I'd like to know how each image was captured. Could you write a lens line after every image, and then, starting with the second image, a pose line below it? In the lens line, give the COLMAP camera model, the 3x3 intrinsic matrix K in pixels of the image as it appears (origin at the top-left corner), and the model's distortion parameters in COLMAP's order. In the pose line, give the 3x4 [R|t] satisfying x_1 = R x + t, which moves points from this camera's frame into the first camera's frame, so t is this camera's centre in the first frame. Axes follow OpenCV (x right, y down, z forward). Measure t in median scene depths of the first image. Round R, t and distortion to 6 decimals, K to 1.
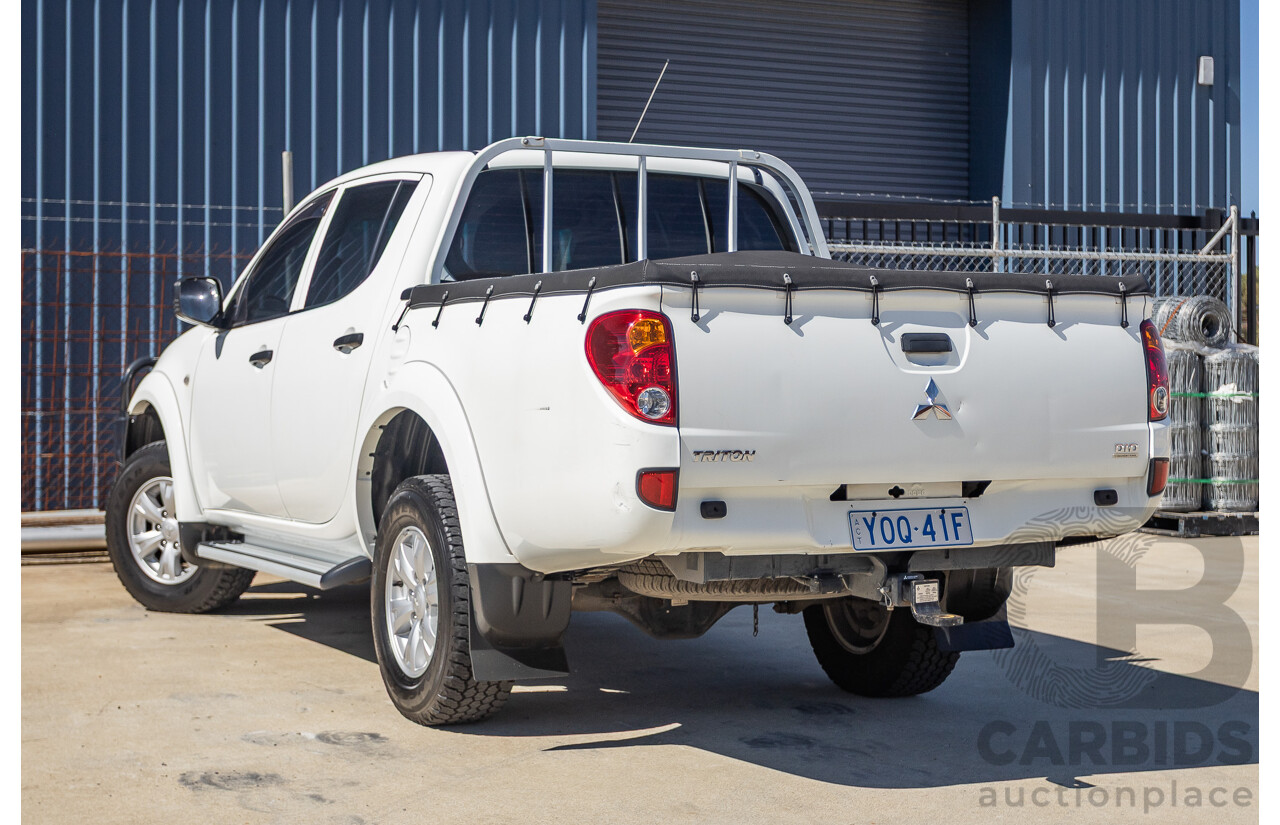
lens RADIAL K [[2133.9, 0, 606.2], [0, 2133.9, 377.4], [0, 0, 1]] dist [-0.012662, 0.000000]
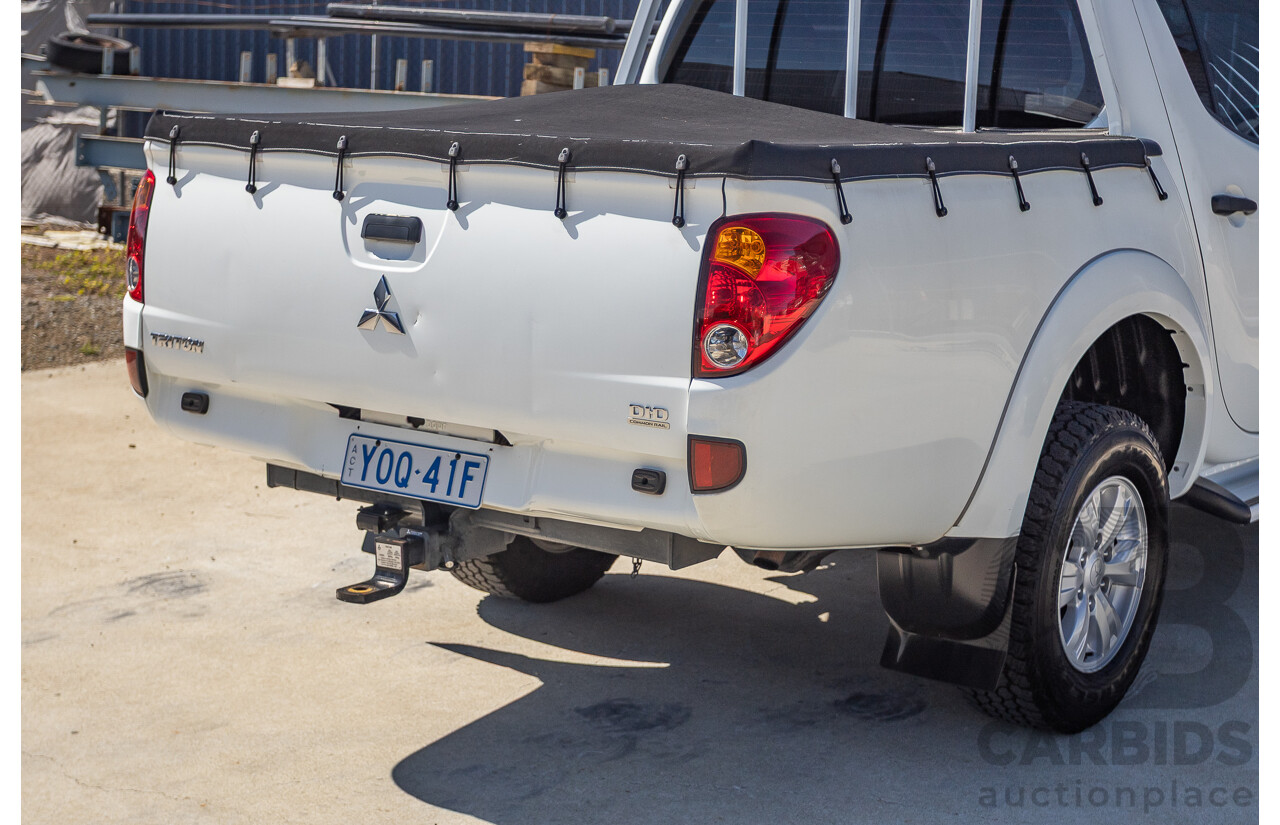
lens RADIAL K [[2133.9, 0, 628.7], [0, 2133.9, 404.3], [0, 0, 1]] dist [-0.012662, 0.000000]
pose [[0.447747, 0.154033, -0.880793, 0.779737], [-0.025743, 0.986863, 0.159497, -0.069976], [0.893790, -0.048740, 0.445830, 0.674482]]
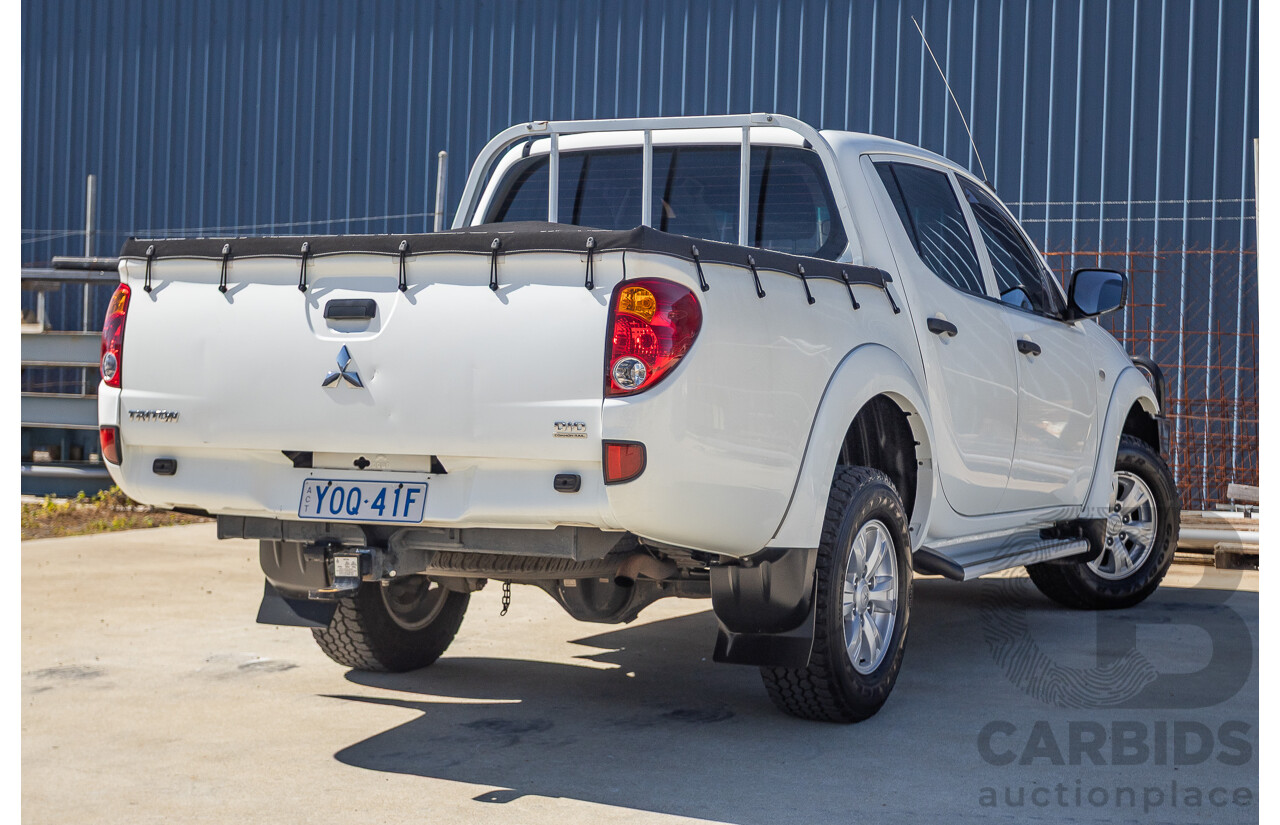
lens RADIAL K [[2133.9, 0, 611.3], [0, 2133.9, 413.7], [0, 0, 1]] dist [-0.012662, 0.000000]
pose [[0.599855, 0.021000, -0.799833, 0.912864], [-0.016323, 0.999769, 0.014008, 0.014462], [0.799942, 0.004653, 0.600059, 0.467989]]
